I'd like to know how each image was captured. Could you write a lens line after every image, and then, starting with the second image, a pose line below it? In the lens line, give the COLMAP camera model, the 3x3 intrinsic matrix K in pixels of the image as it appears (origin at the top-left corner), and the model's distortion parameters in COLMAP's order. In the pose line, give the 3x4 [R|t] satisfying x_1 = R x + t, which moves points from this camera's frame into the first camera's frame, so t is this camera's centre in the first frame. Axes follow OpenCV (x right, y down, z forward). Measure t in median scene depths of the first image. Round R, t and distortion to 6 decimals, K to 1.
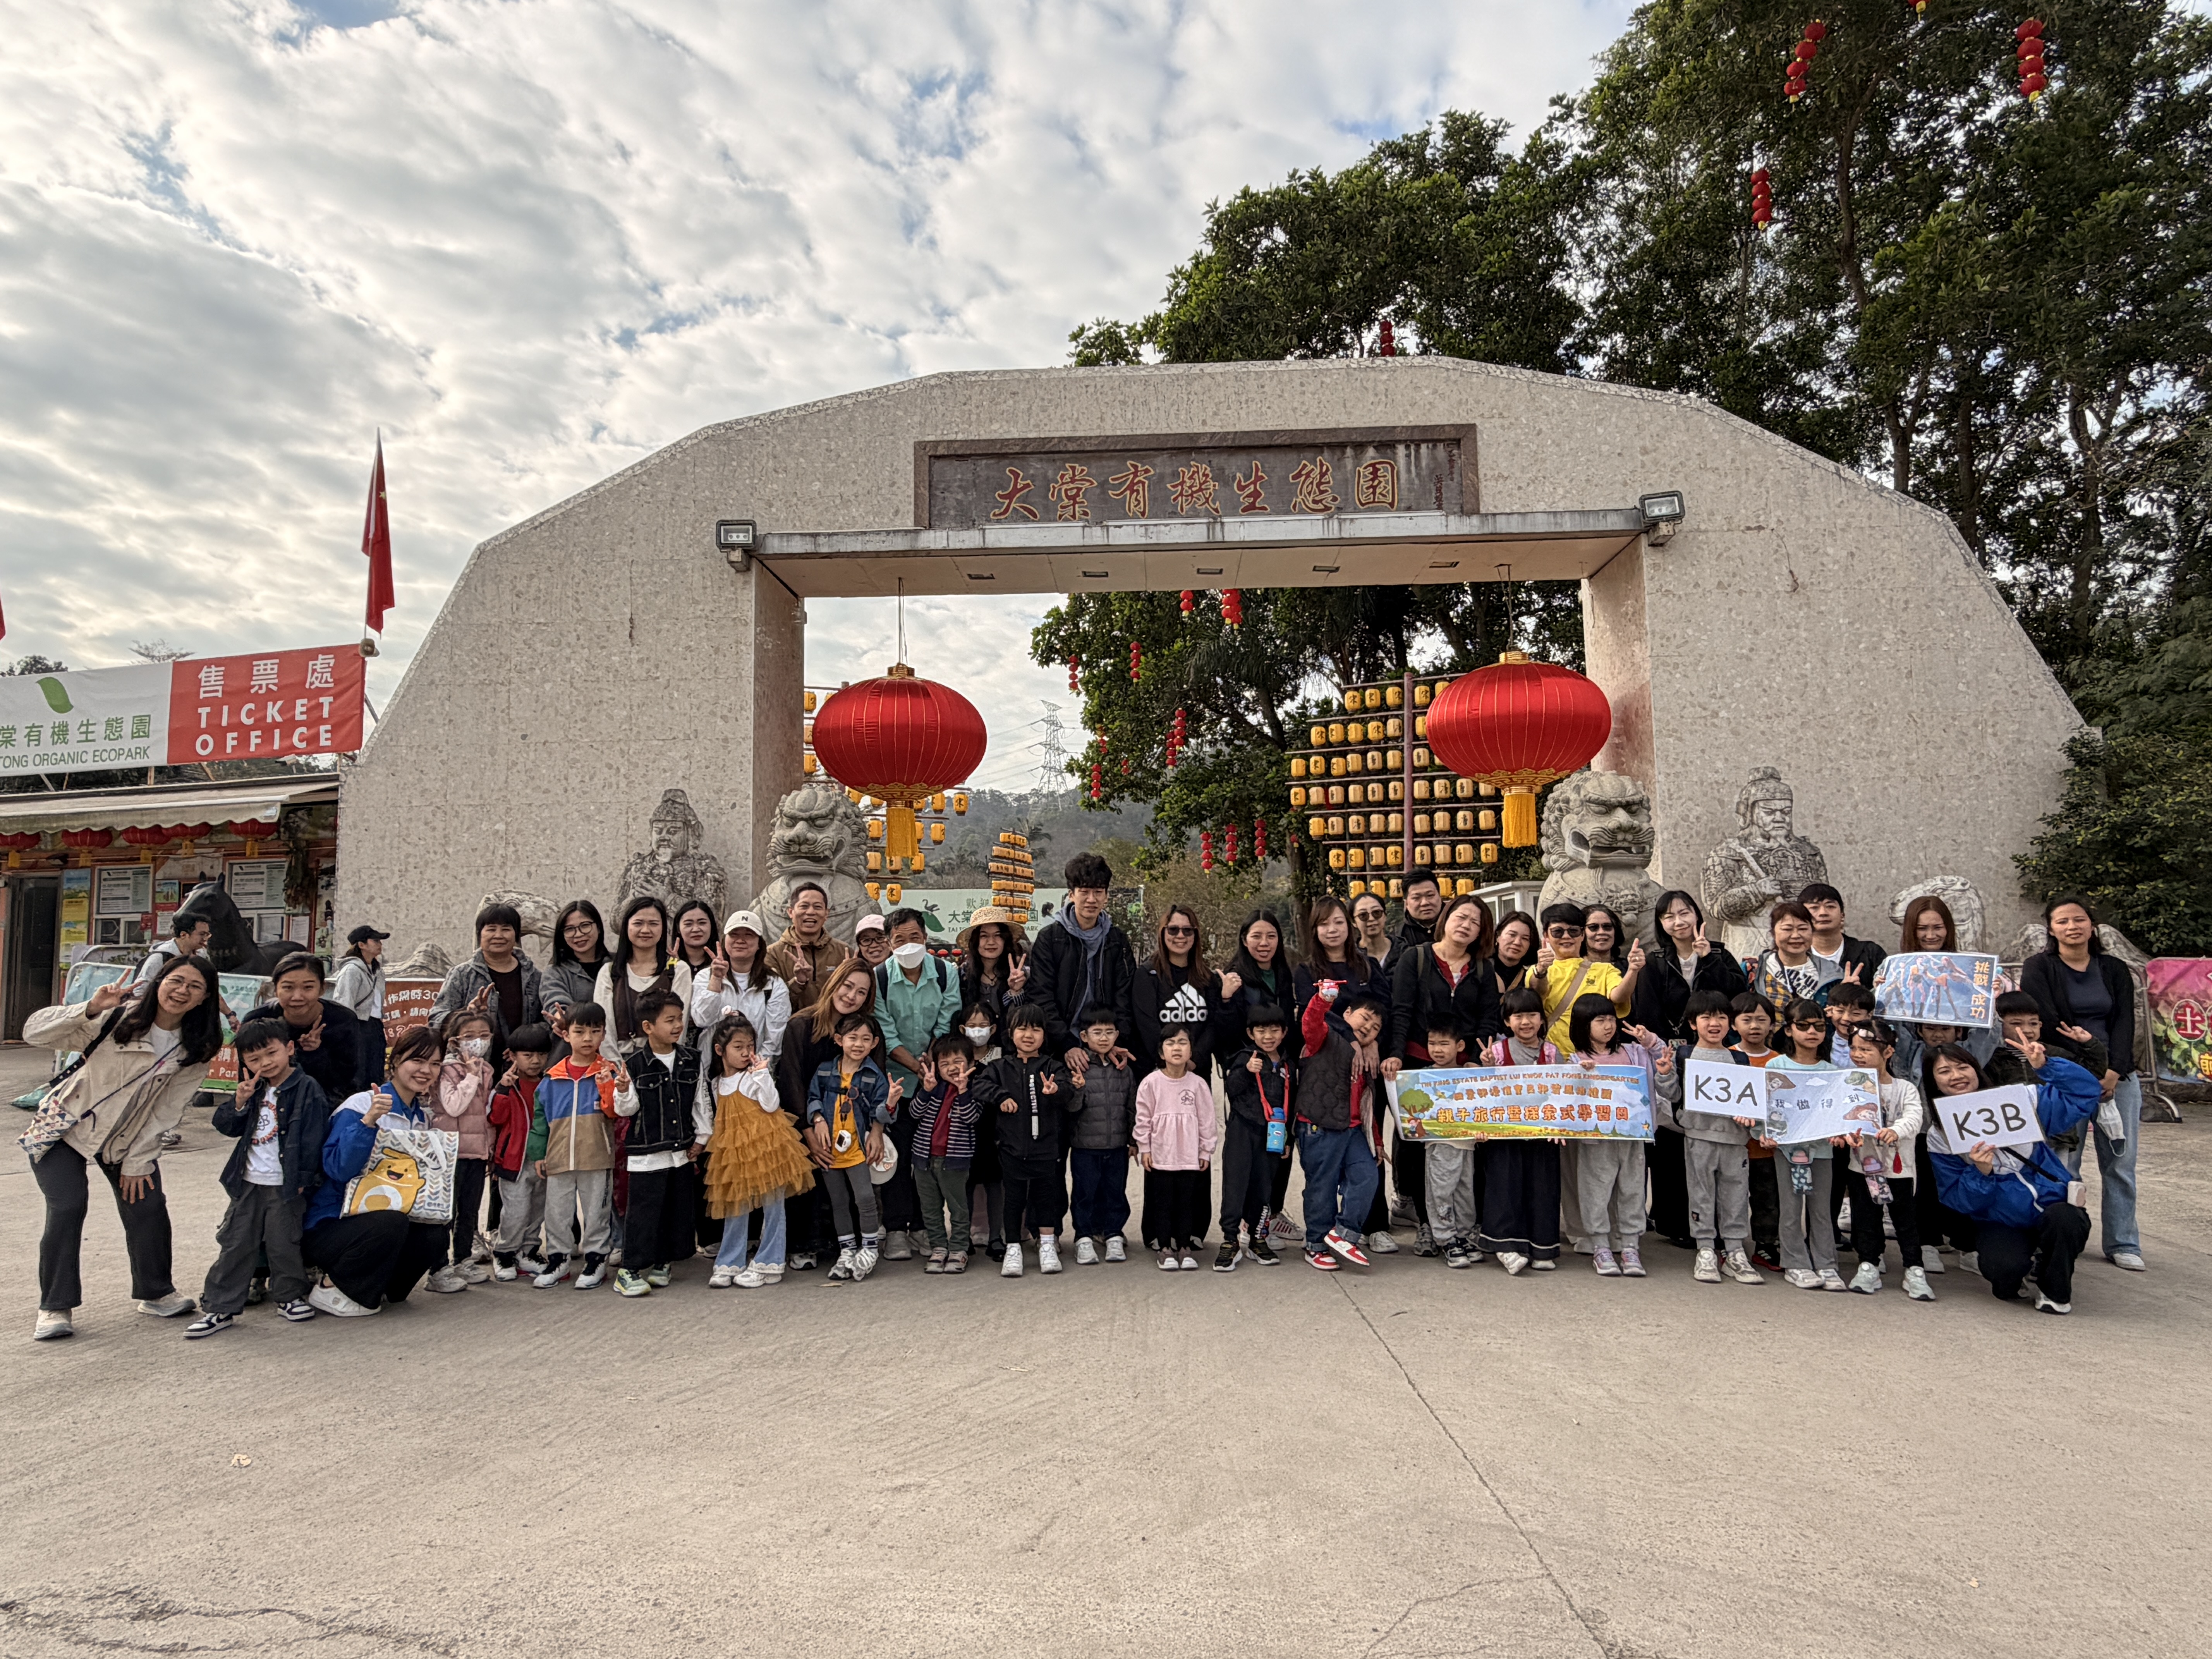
lens RADIAL K [[1276.2, 0, 1101.7], [0, 1276.2, 834.5], [0, 0, 1]] dist [-0.008300, 0.007454]
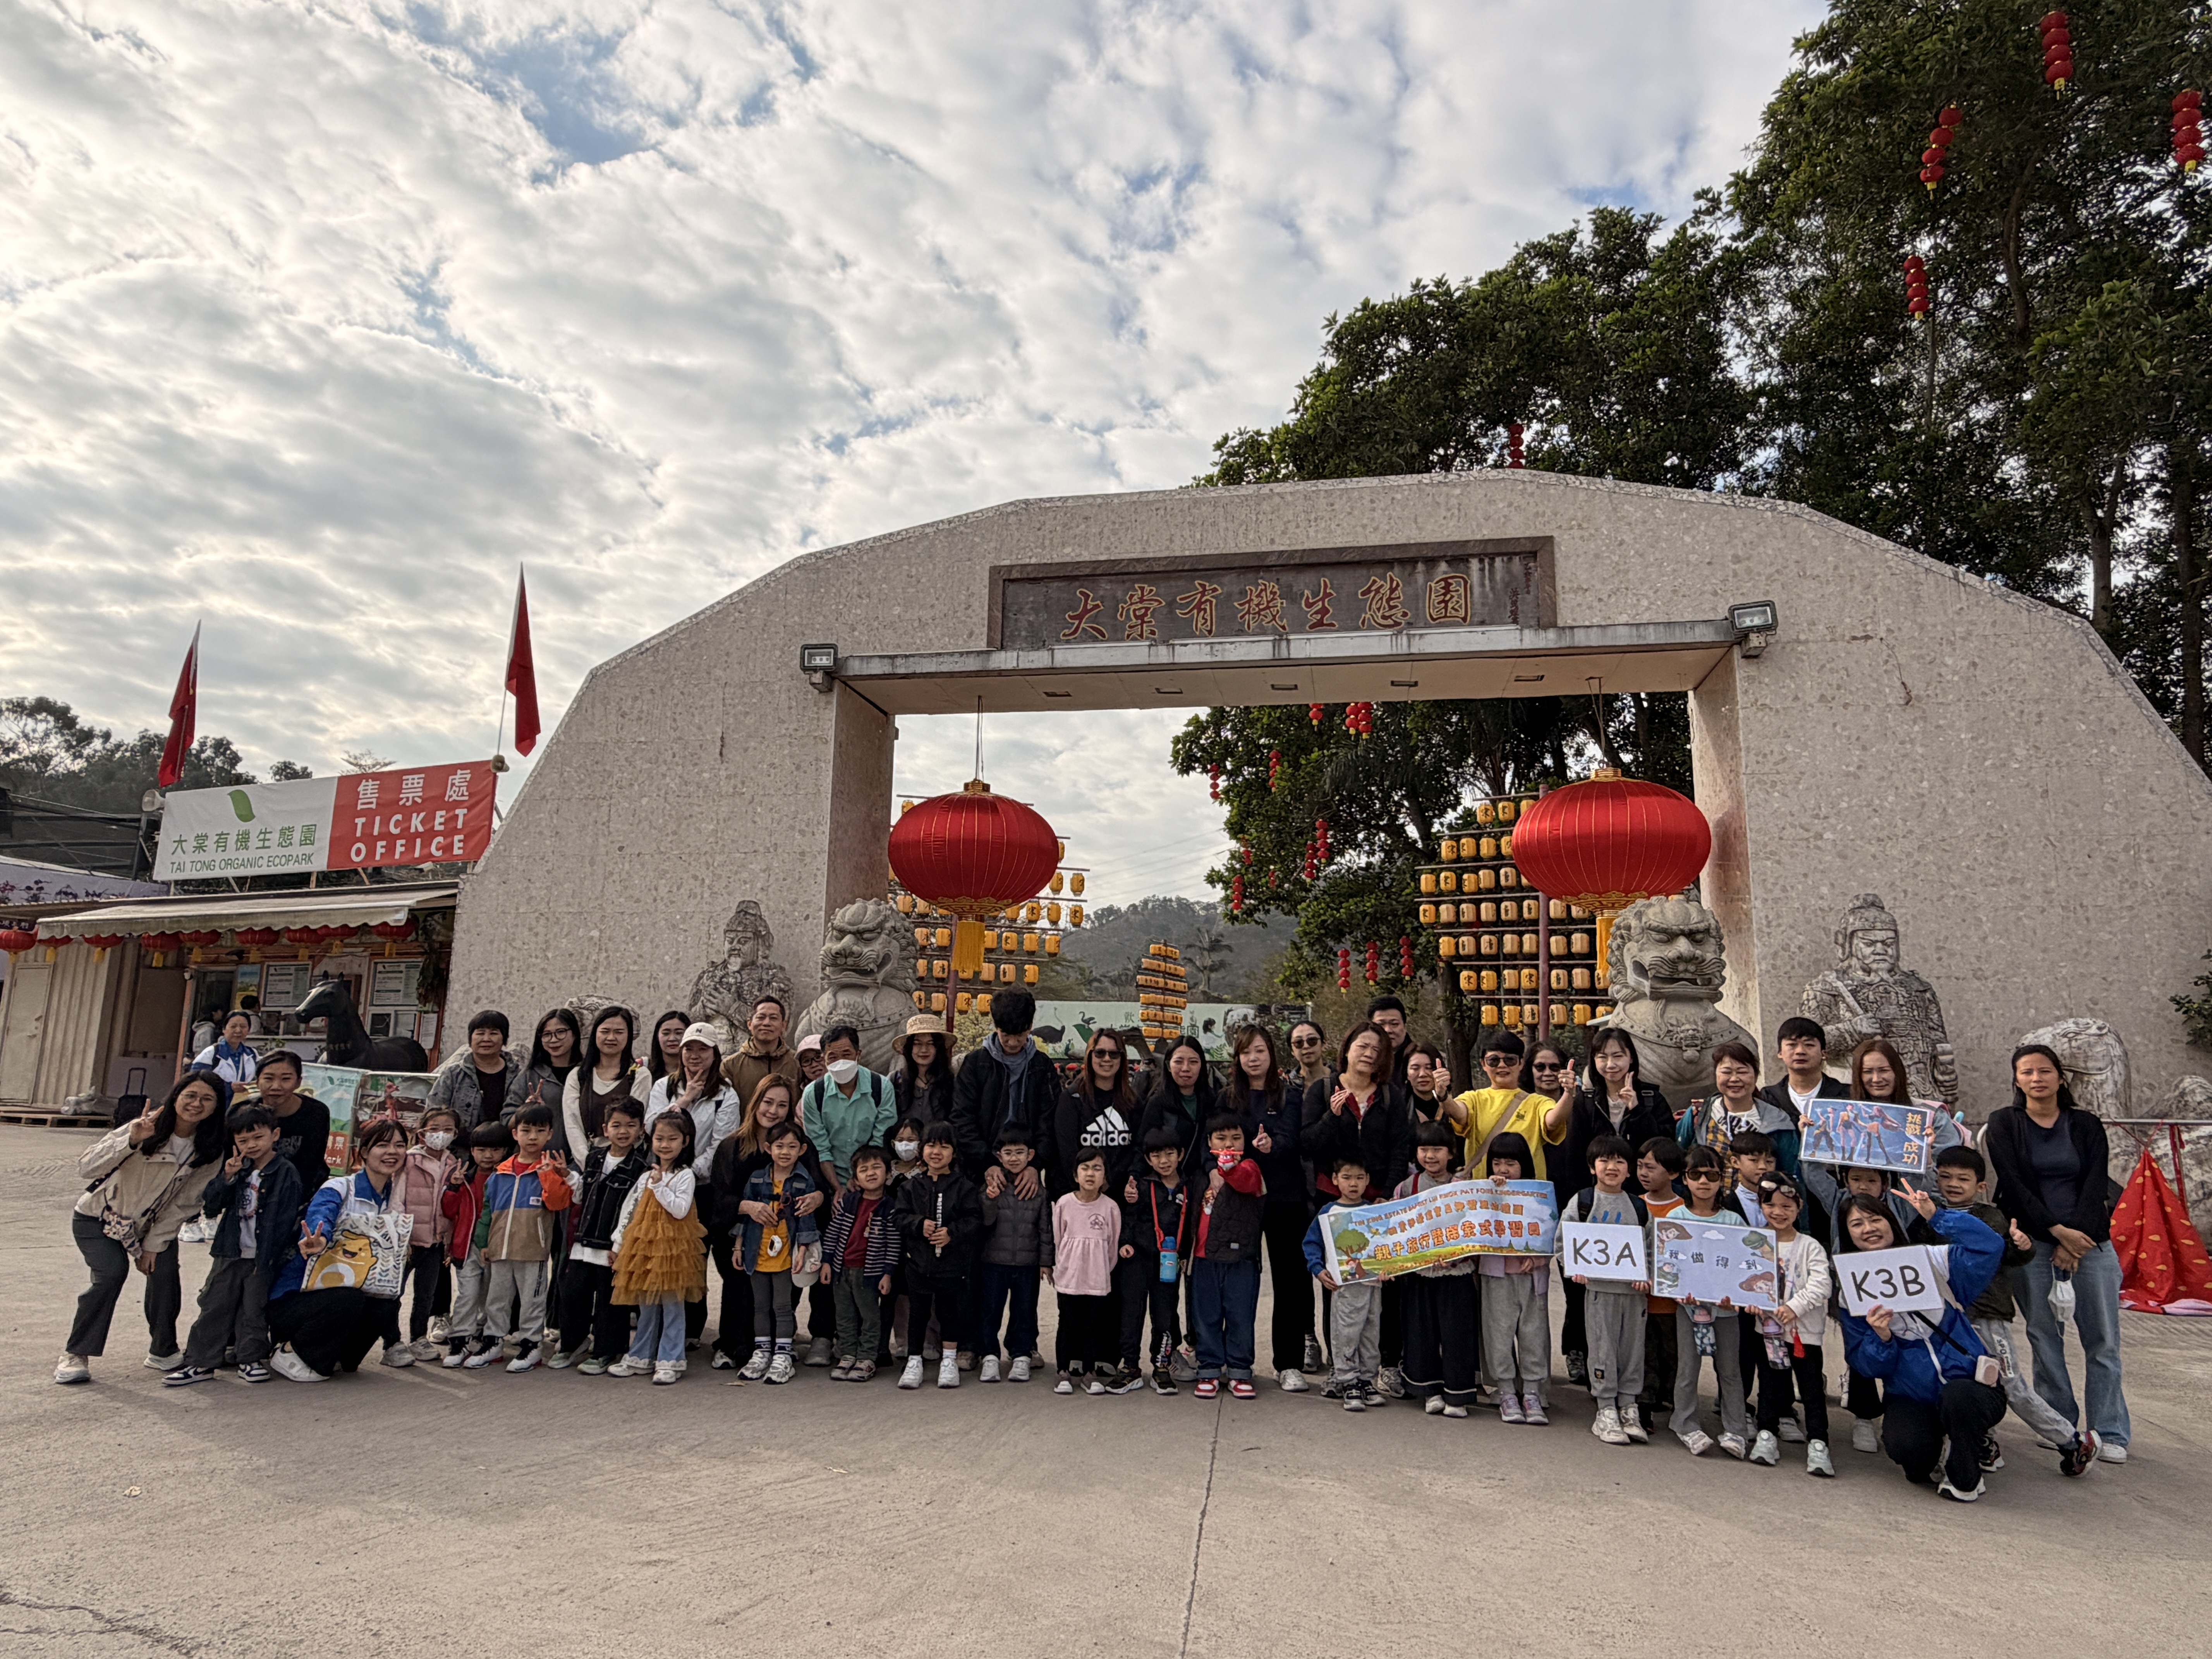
lens RADIAL K [[1344.4, 0, 1108.1], [0, 1344.4, 824.8], [0, 0, 1]] dist [-0.002304, -0.004109]
pose [[0.989550, 0.006096, -0.144058, 0.106447], [-0.018843, 0.996005, -0.087288, -0.006878], [0.142950, 0.089091, 0.985712, -0.039523]]
